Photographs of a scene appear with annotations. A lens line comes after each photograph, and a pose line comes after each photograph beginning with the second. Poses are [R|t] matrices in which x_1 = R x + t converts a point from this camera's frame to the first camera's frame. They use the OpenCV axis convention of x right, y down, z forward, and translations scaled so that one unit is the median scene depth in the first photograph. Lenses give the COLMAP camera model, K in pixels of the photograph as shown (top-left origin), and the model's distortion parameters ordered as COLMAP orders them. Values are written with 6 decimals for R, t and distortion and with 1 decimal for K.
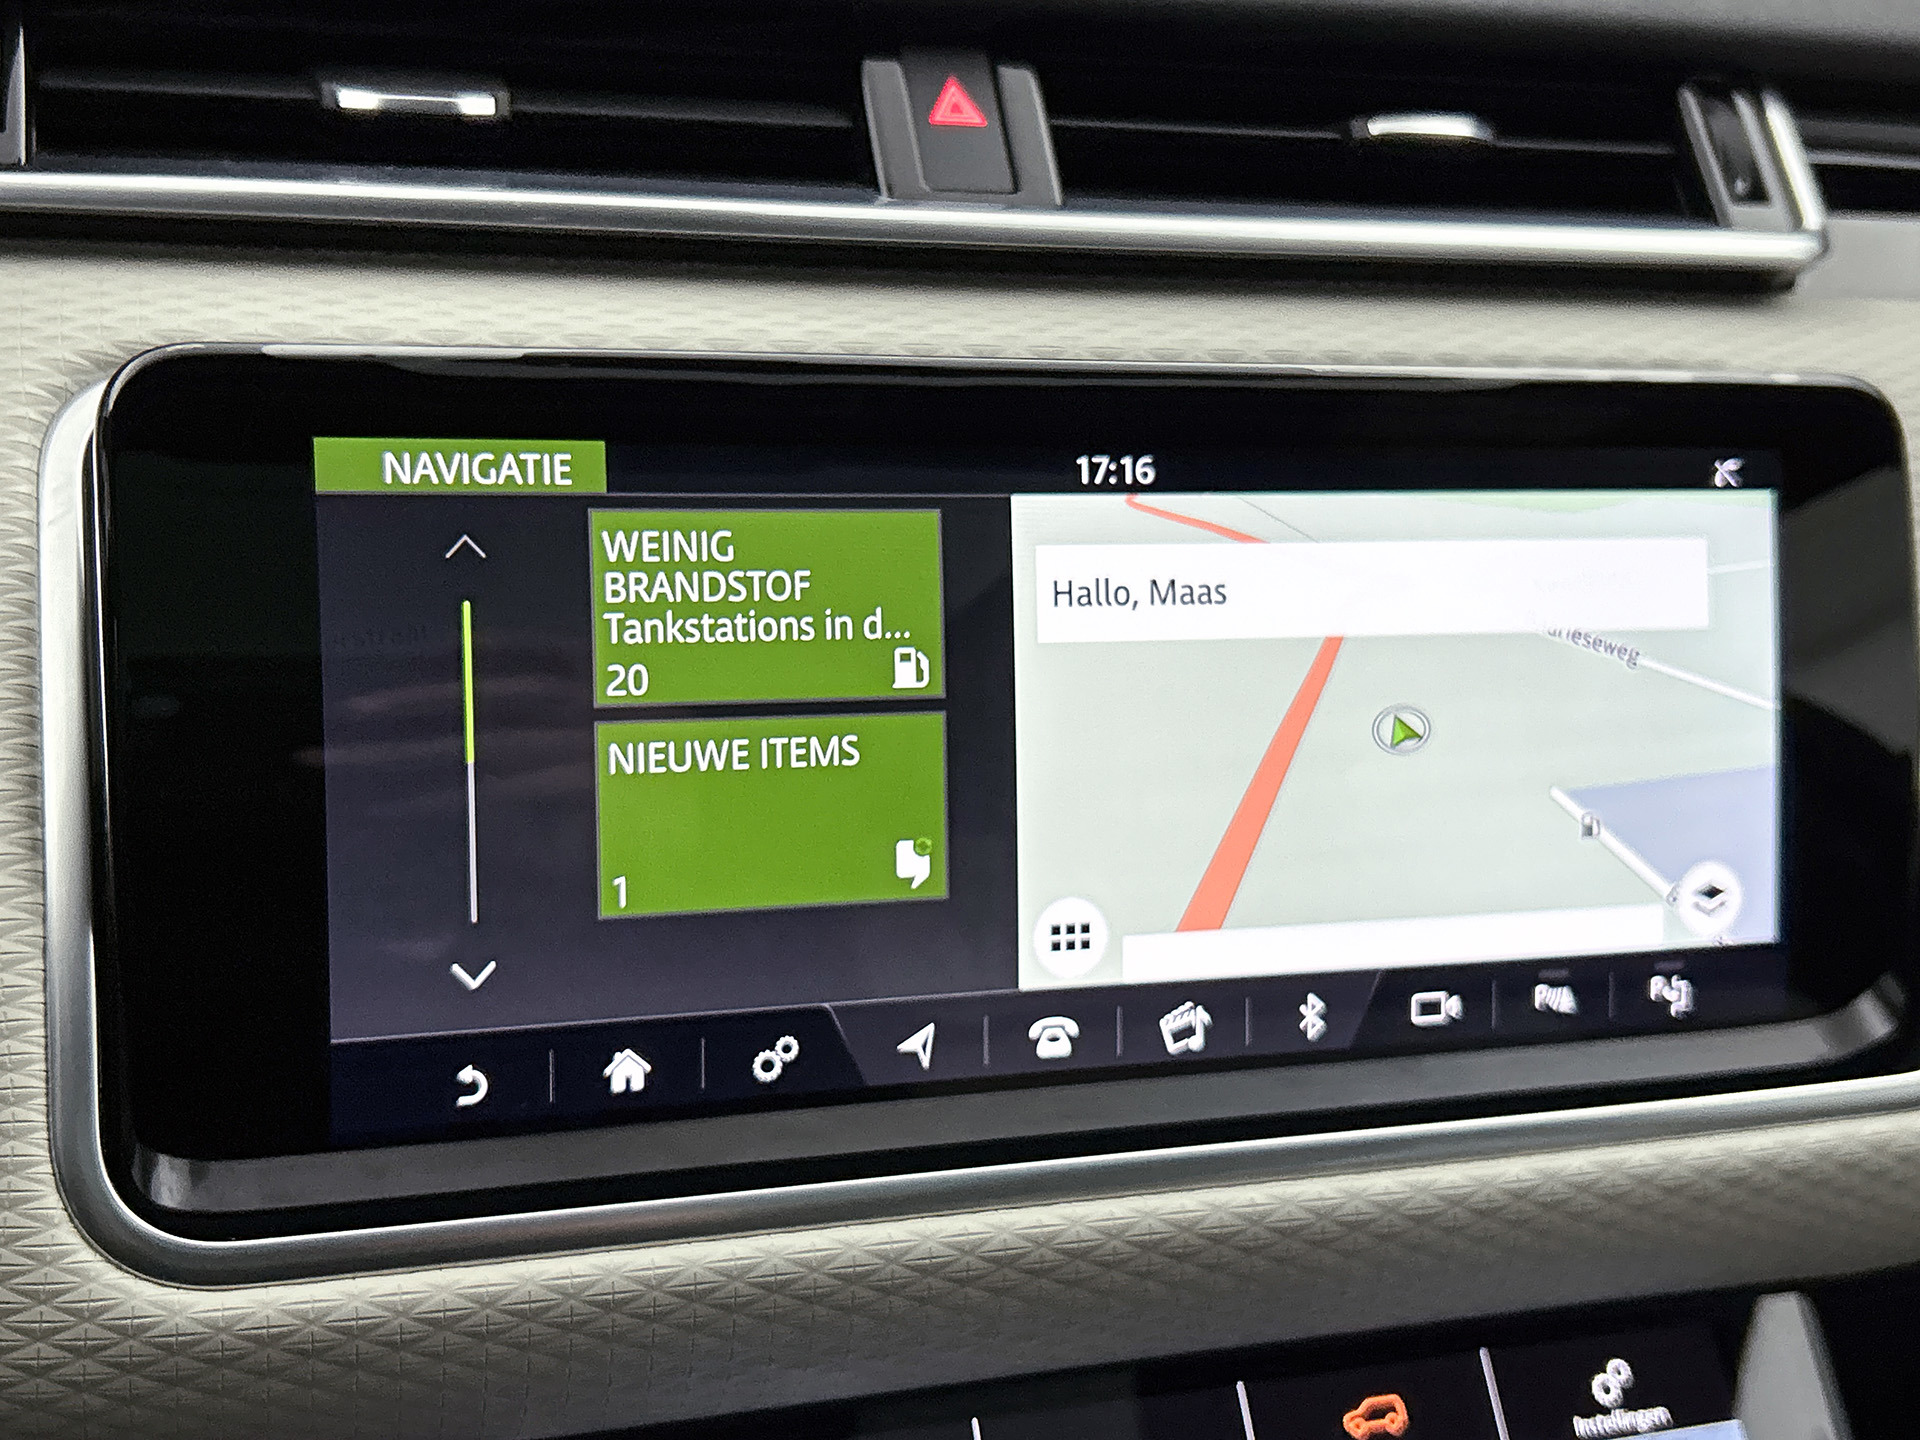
lens RADIAL K [[2288.8, 0, 944.2], [0, 2288.8, 722.0], [0, 0, 1]] dist [0.009348, 0.000000]
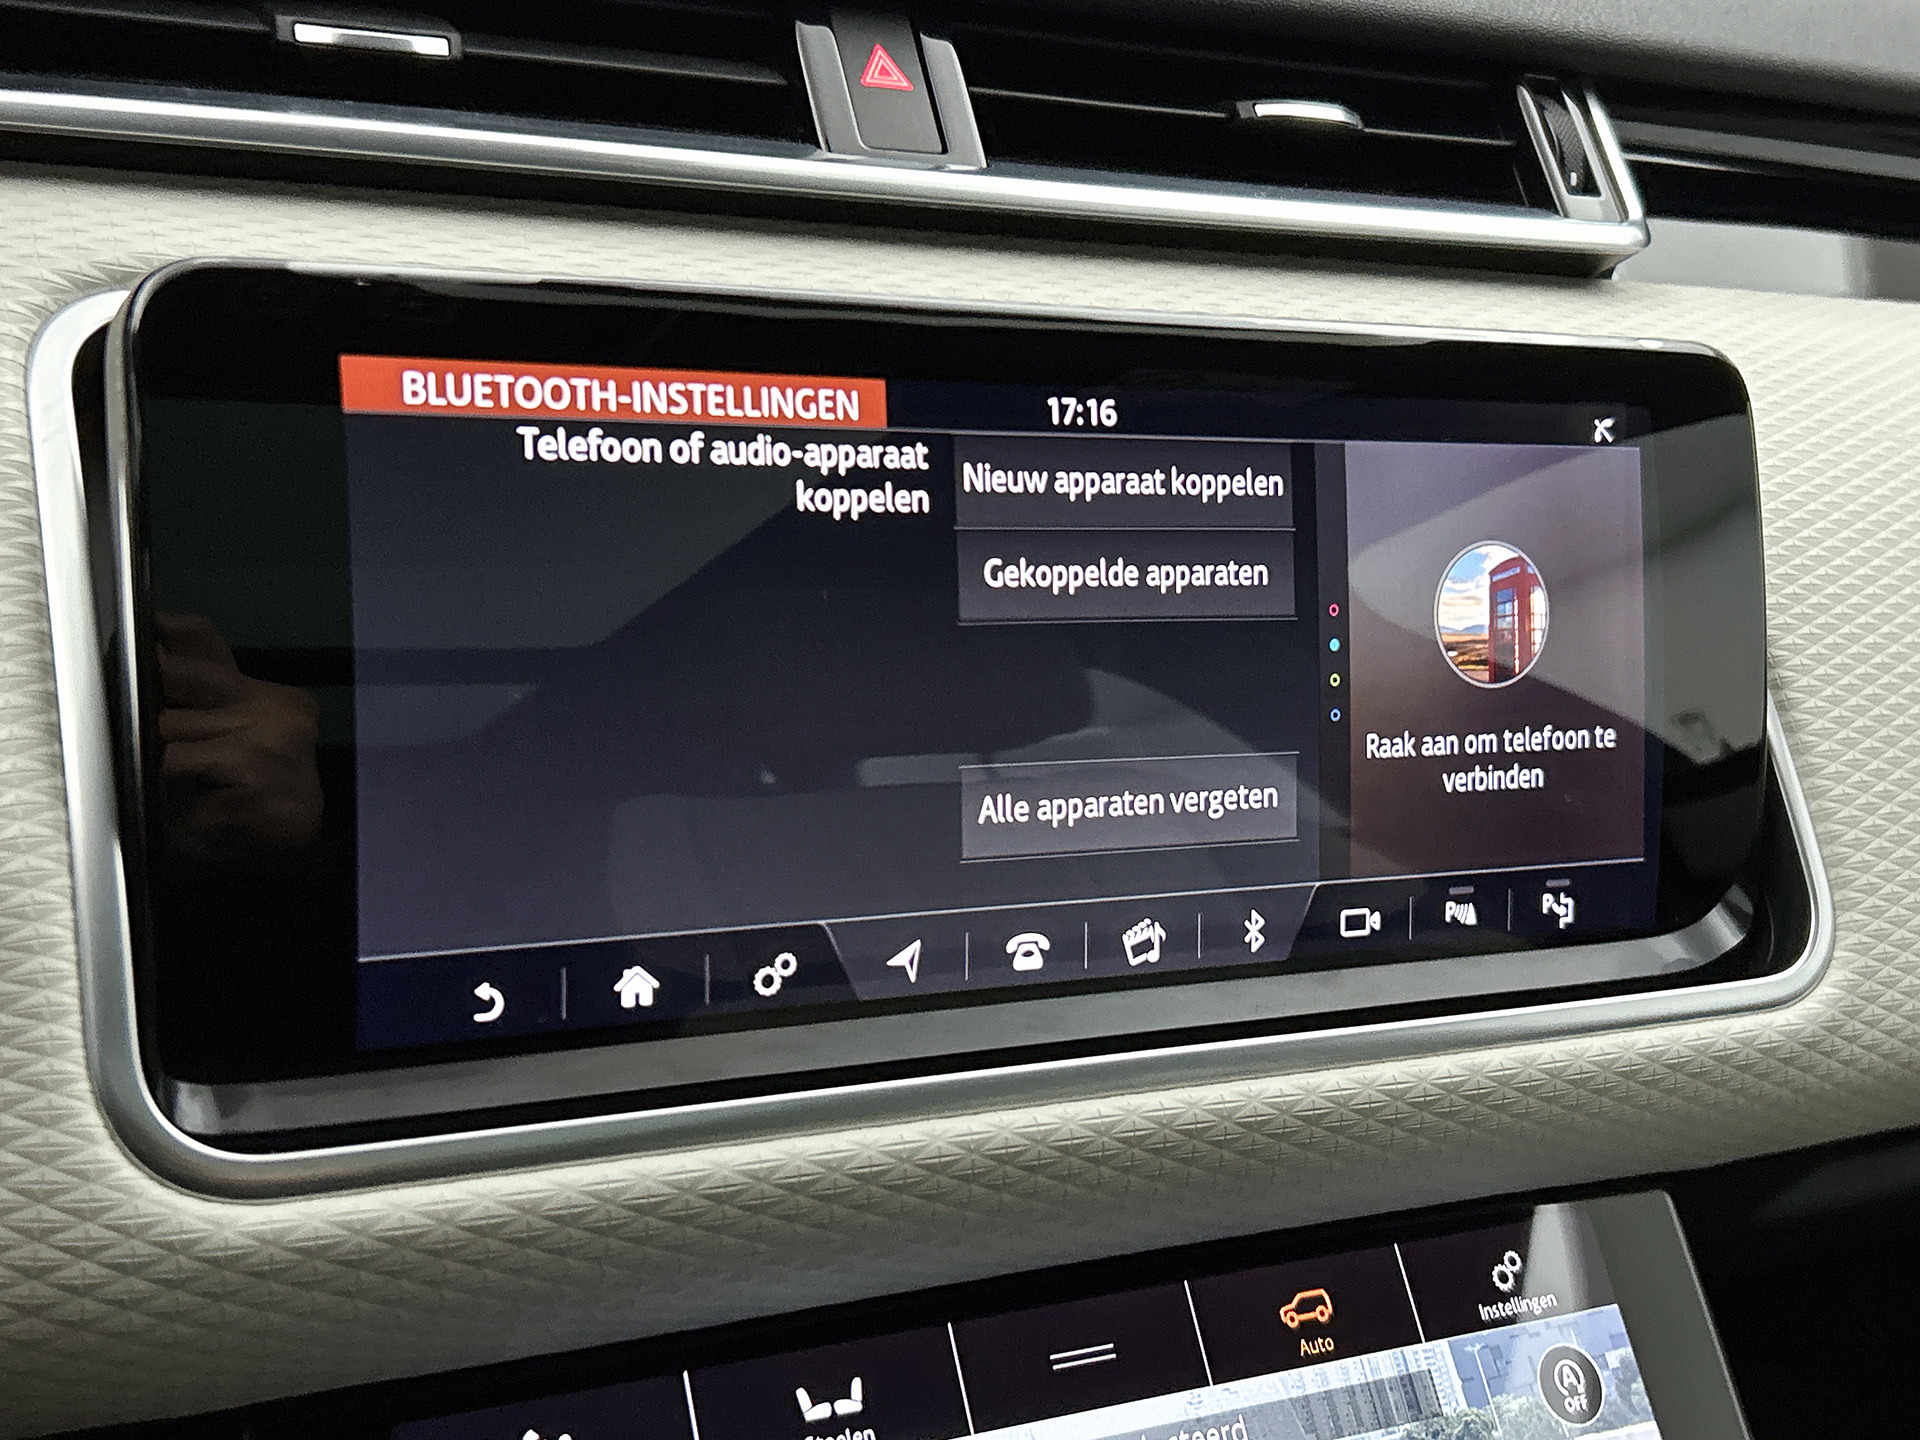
lens RADIAL K [[2288.8, 0, 967.4], [0, 2288.8, 719.4], [0, 0, 1]] dist [0.009348, 0.000000]
pose [[0.986598, -0.005122, 0.163091, -0.147873], [0.007186, 0.999901, -0.012066, 0.043506], [-0.163013, 0.013076, 0.986537, -0.028642]]
